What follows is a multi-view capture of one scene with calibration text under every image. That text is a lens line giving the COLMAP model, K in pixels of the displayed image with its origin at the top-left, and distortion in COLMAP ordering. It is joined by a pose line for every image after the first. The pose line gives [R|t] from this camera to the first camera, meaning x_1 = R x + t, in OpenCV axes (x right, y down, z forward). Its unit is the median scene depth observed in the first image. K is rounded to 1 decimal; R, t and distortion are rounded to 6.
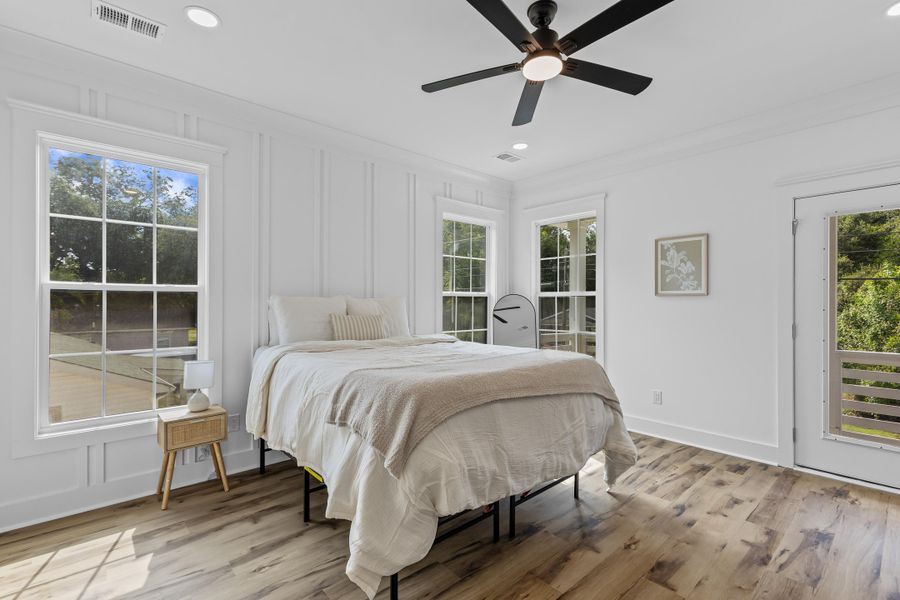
lens RADIAL K [[403.8, 0, 450.0], [0, 403.8, 300.0], [0, 0, 1]] dist [-0.014397, 0.000288]
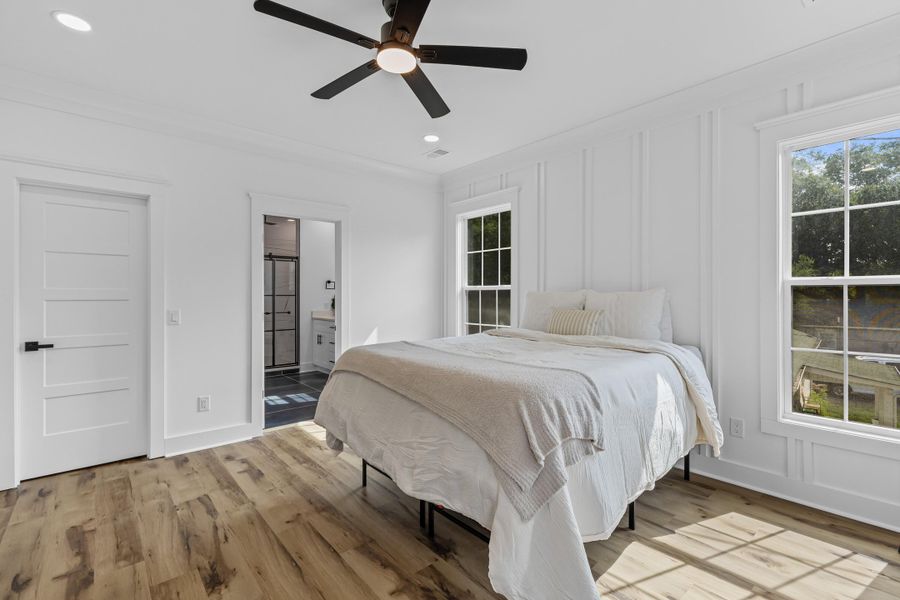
lens RADIAL K [[406.6, 0, 452.0], [0, 406.6, 296.6], [0, 0, 1]] dist [0.006835, -0.000409]
pose [[-0.002691, 0.000885, -0.999996, 0.152414], [0.003504, 0.999993, 0.000875, 0.000596], [0.999990, -0.003501, -0.002694, 0.140690]]
